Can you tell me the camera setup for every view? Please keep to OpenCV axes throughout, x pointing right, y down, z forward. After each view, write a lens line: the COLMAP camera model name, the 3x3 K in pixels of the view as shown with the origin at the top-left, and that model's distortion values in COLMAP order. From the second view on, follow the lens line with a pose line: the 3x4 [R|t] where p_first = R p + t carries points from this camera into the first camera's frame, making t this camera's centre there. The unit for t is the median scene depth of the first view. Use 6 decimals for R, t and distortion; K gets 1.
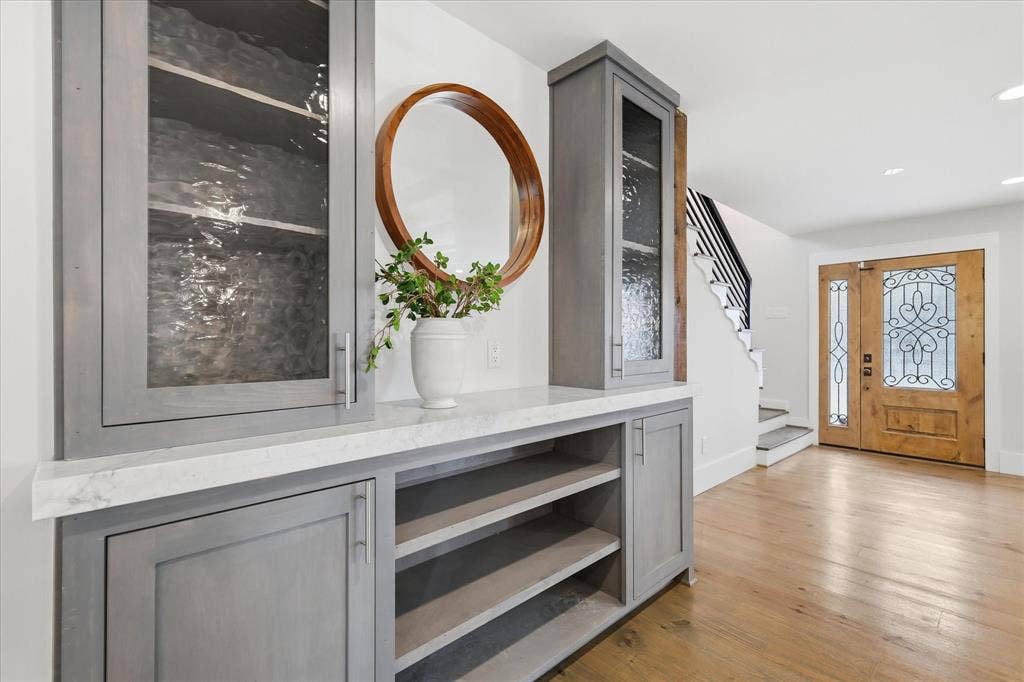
lens RADIAL K [[452.8, 0, 513.9], [0, 452.8, 339.5], [0, 0, 1]] dist [0.006014, 0.000217]
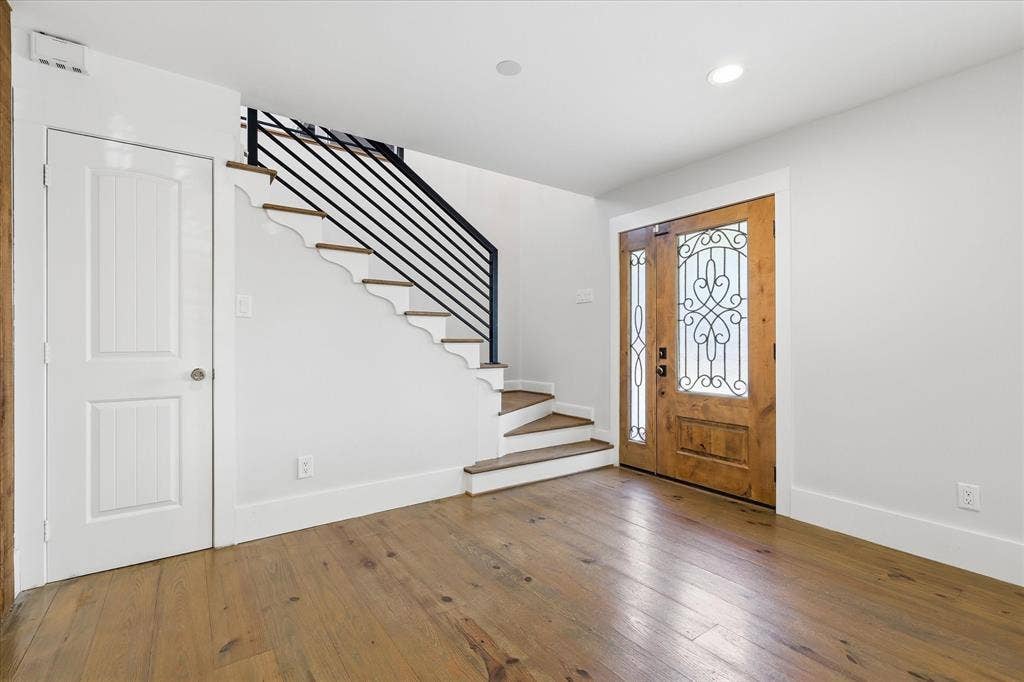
lens RADIAL K [[452.8, 0, 513.9], [0, 452.8, 339.5], [0, 0, 1]] dist [0.006014, 0.000217]
pose [[0.992058, -0.001463, -0.125775, 0.659099], [0.001083, 0.999995, -0.003091, 0.022281], [0.125779, 0.002930, 0.992054, 0.240535]]
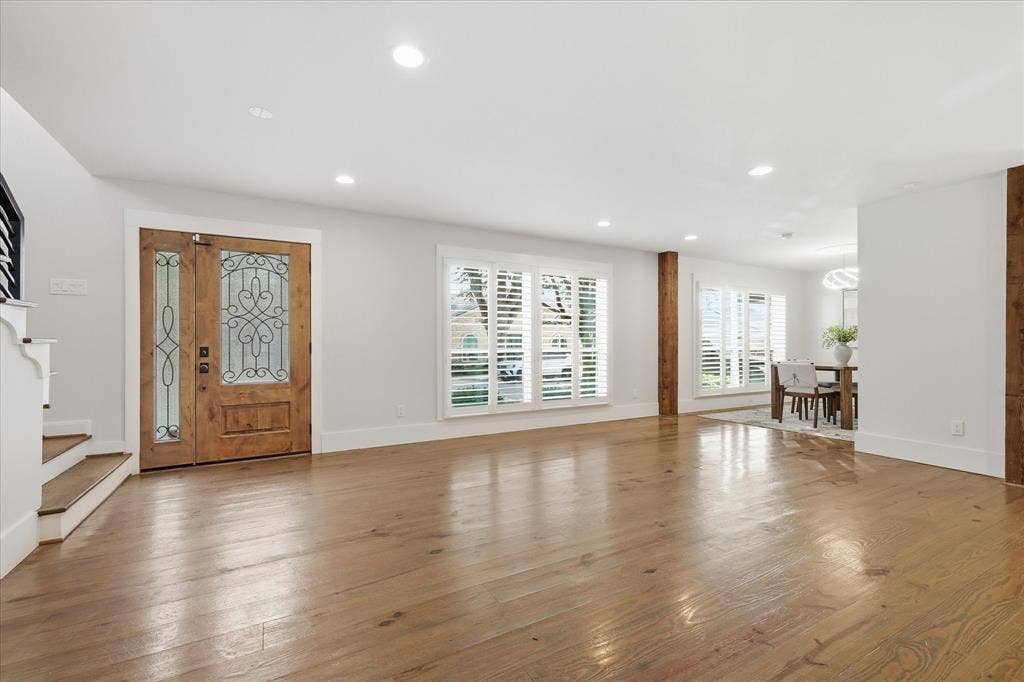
lens RADIAL K [[452.8, 0, 513.9], [0, 452.8, 339.5], [0, 0, 1]] dist [0.006014, 0.000217]
pose [[0.235637, 0.002066, 0.971839, 0.113525], [0.001834, 0.999995, -0.002571, 0.022938], [-0.971839, 0.002388, 0.235632, 0.270434]]
